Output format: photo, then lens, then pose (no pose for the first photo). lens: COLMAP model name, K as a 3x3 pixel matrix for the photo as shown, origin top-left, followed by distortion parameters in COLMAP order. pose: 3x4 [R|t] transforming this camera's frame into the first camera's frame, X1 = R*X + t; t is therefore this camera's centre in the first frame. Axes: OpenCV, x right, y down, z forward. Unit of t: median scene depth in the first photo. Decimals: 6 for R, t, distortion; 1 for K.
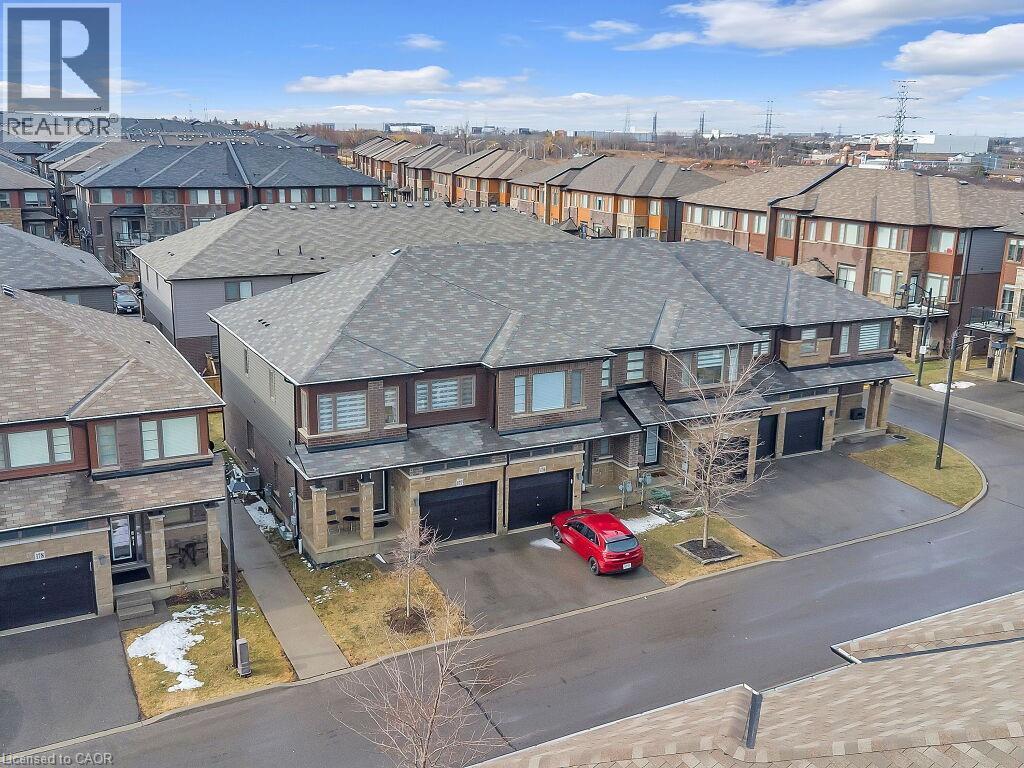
lens RADIAL K [[984.4, 0, 512.0], [0, 984.4, 384.0], [0, 0, 1]] dist [-0.049477, 0.179716]
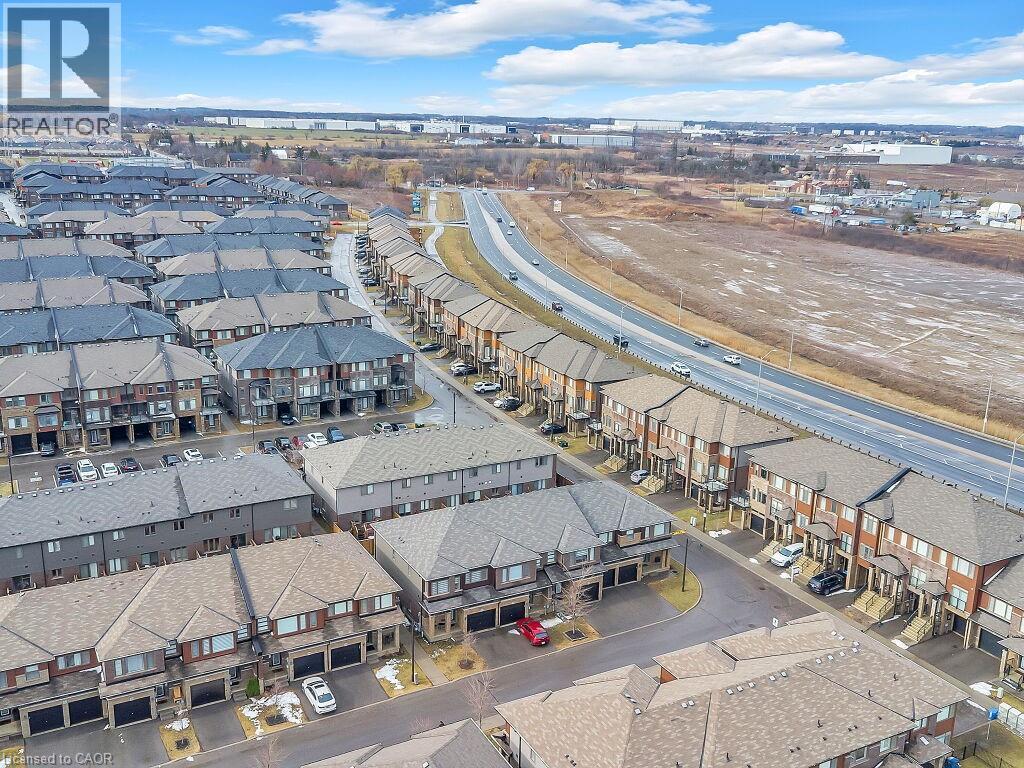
lens RADIAL K [[984.4, 0, 512.0], [0, 984.4, 384.0], [0, 0, 1]] dist [-0.049477, 0.179716]
pose [[0.999900, 0.001737, 0.014027, -0.008972], [-0.002009, 0.999810, 0.019384, -0.512683], [-0.013991, -0.019410, 0.999714, -1.503308]]
